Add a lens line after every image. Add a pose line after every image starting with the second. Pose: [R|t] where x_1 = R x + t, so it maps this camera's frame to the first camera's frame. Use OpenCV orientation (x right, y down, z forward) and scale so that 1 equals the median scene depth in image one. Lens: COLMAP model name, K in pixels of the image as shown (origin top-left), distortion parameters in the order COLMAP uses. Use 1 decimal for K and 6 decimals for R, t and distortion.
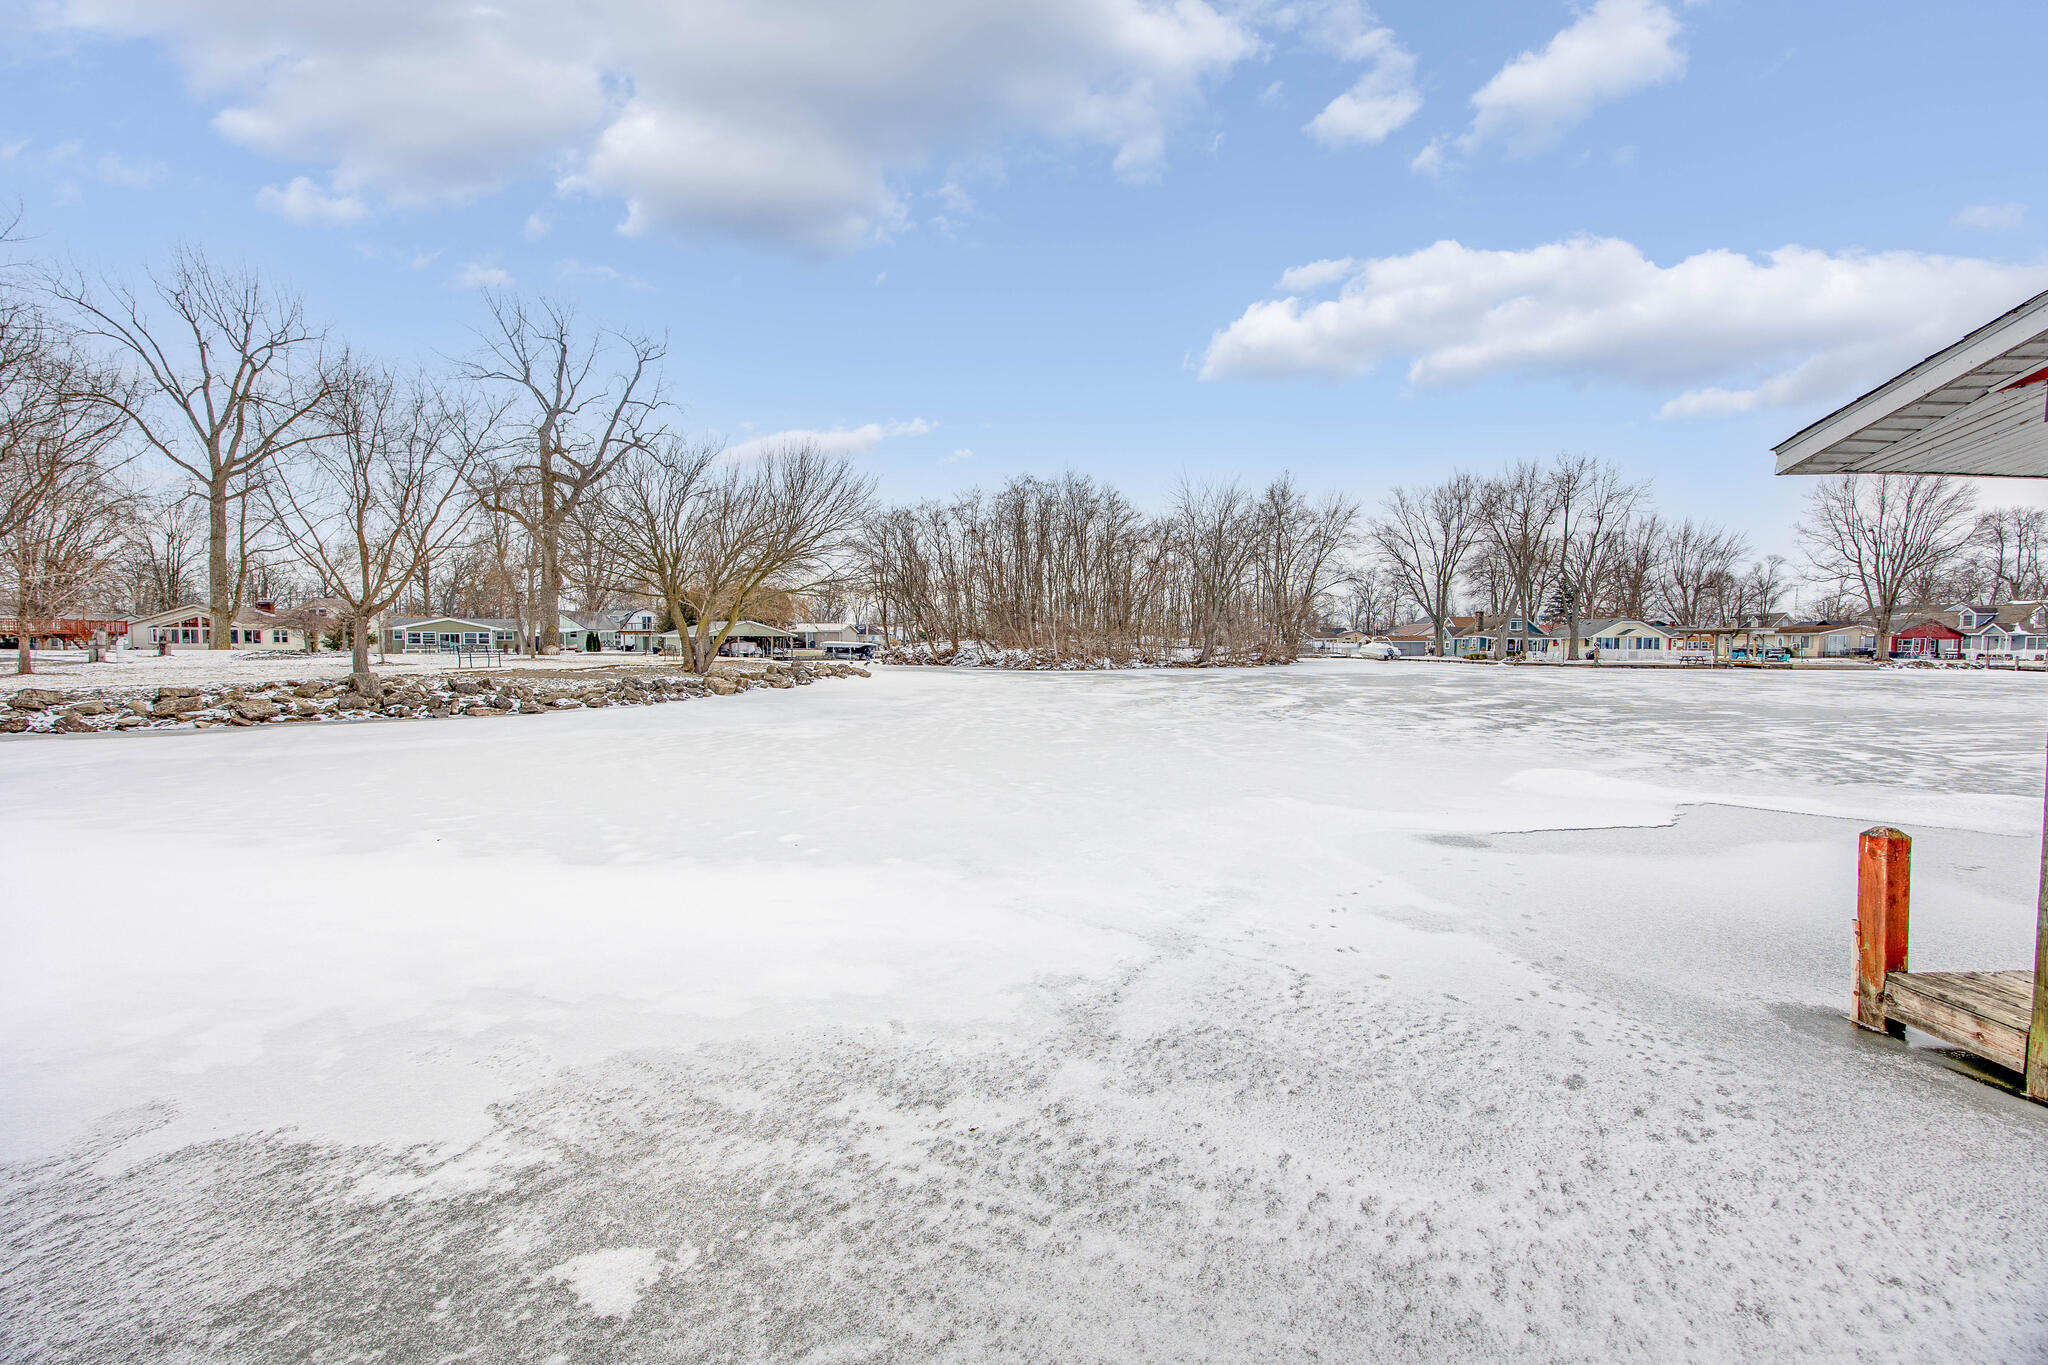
lens RADIAL K [[778.4, 0, 1044.7], [0, 778.4, 692.8], [0, 0, 1]] dist [-0.003599, 0.000427]
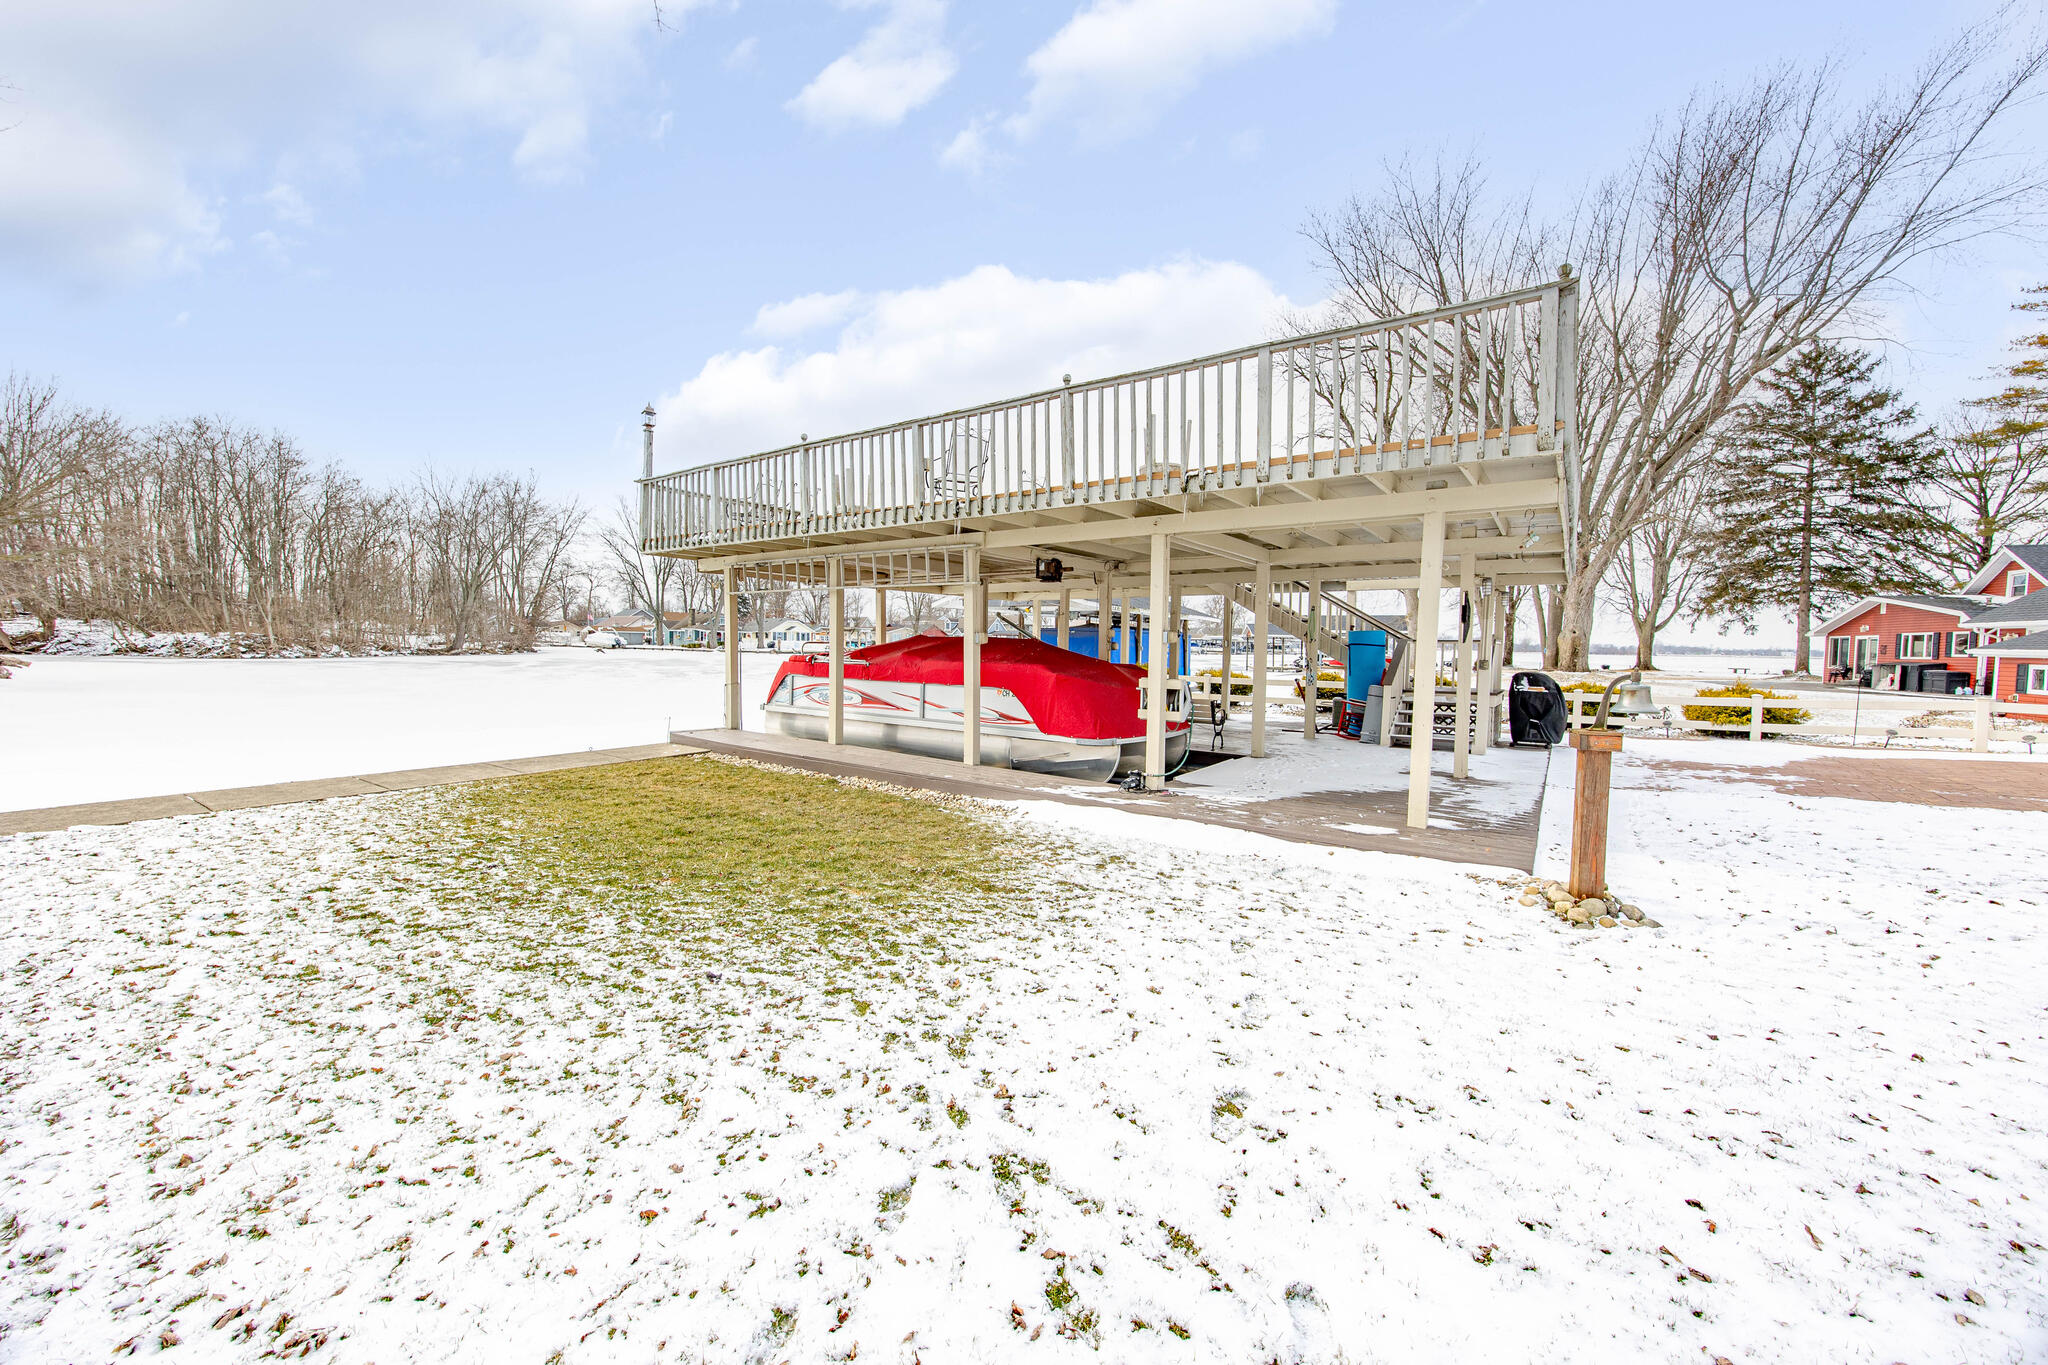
lens RADIAL K [[778.4, 0, 1027.1], [0, 778.4, 682.8], [0, 0, 1]] dist [-0.003599, 0.000427]
pose [[0.567881, -0.034584, 0.822384, -0.160873], [0.034727, 0.999234, 0.018040, 0.008805], [-0.822378, 0.018314, 0.568647, -0.137931]]
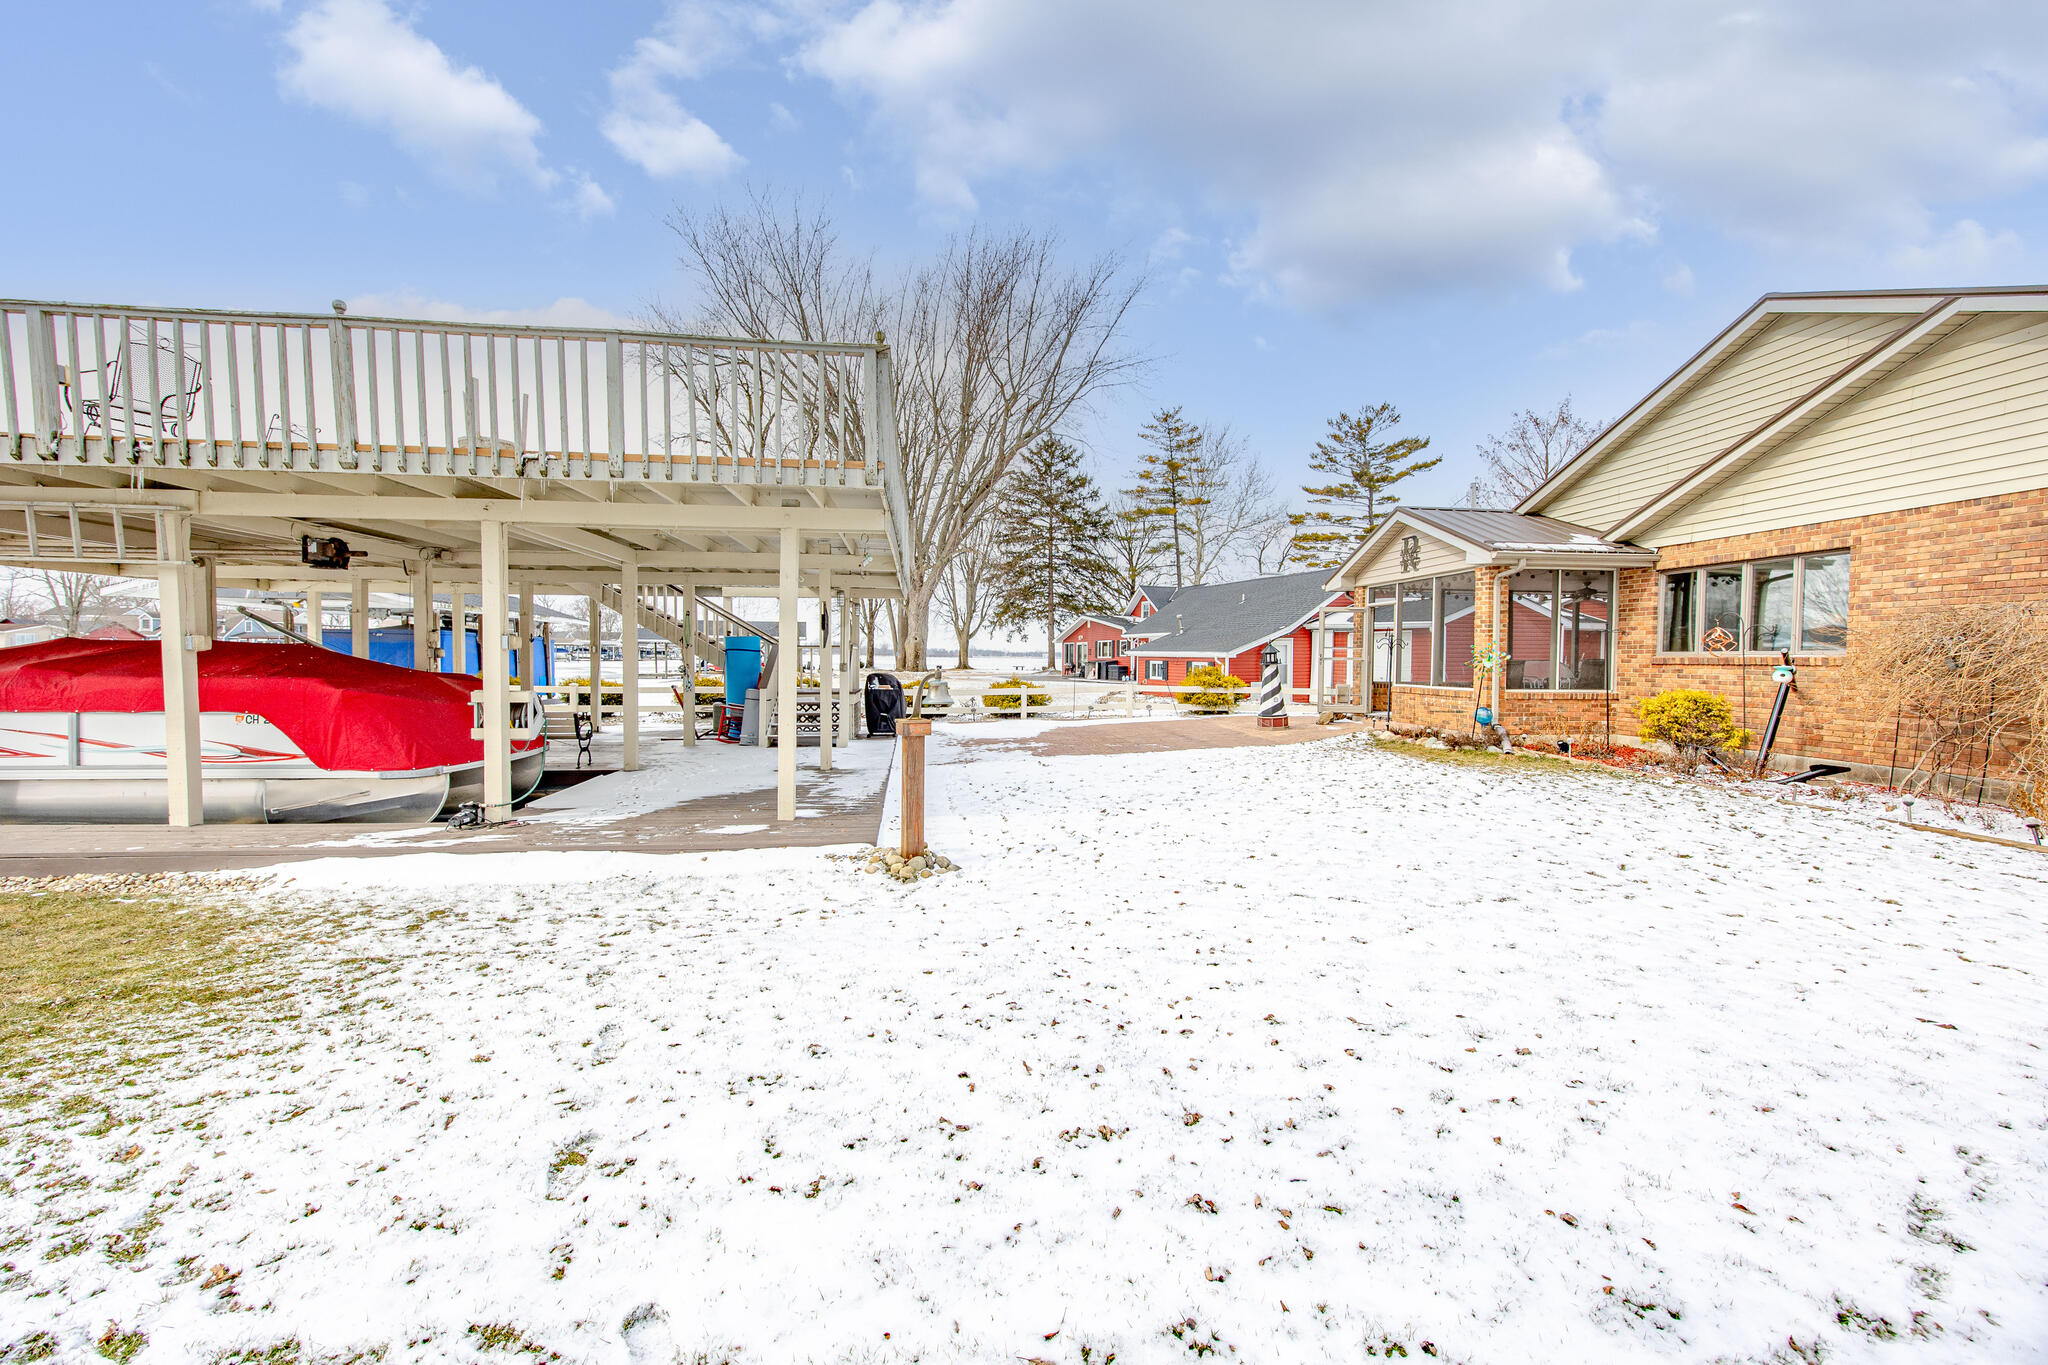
lens RADIAL K [[778.4, 0, 1020.6], [0, 778.4, 684.6], [0, 0, 1]] dist [-0.003599, 0.000427]
pose [[-0.137791, -0.039392, 0.989678, -0.160975], [0.050135, 0.997650, 0.046690, 0.008860], [-0.989192, 0.056051, -0.135493, -0.140090]]
